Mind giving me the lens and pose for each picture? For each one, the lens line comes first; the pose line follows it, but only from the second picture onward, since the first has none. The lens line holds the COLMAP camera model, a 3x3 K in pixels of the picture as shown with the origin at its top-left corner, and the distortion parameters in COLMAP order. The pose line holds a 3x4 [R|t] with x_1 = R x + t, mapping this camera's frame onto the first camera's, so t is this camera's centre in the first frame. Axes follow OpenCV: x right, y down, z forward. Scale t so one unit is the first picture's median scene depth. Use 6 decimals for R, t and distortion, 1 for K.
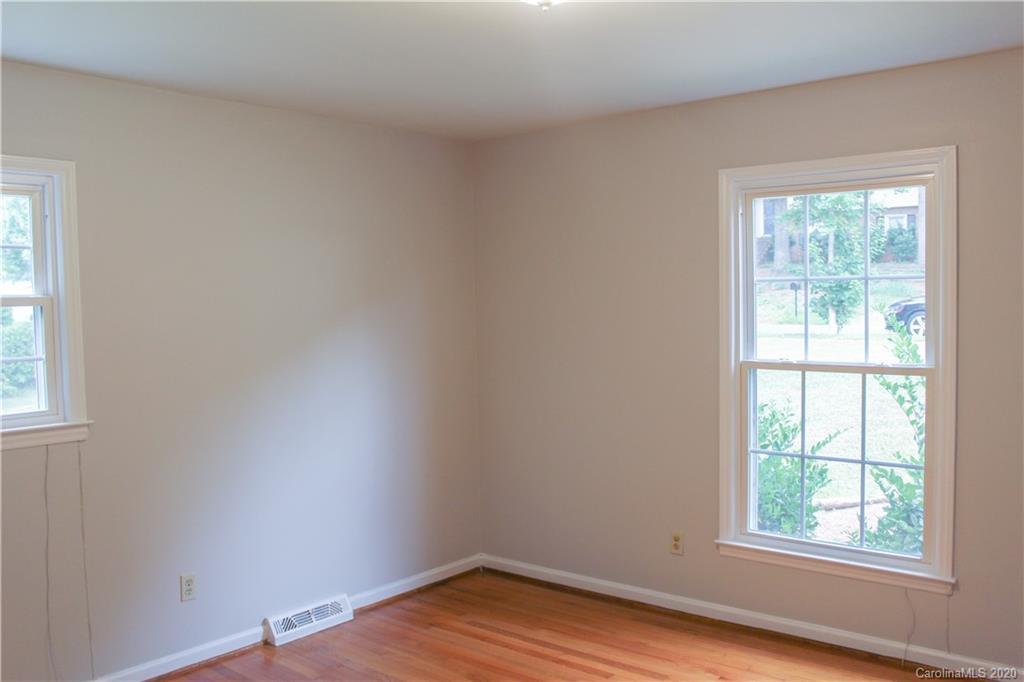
lens RADIAL K [[862.5, 0, 512.0], [0, 862.5, 341.0], [0, 0, 1]] dist [-0.096013, 0.009001]
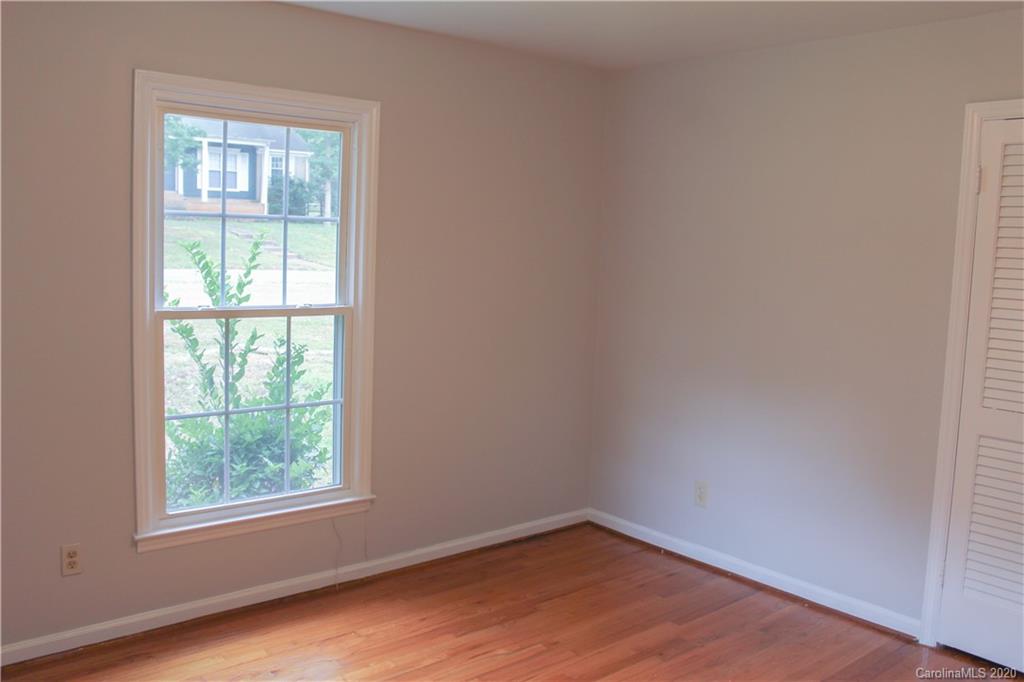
lens RADIAL K [[862.5, 0, 512.0], [0, 862.5, 341.0], [0, 0, 1]] dist [-0.096013, 0.009001]
pose [[0.177838, -0.083306, 0.980527, -0.473335], [0.012856, 0.996522, 0.082333, -0.010573], [-0.983976, -0.002037, 0.178290, 0.529691]]
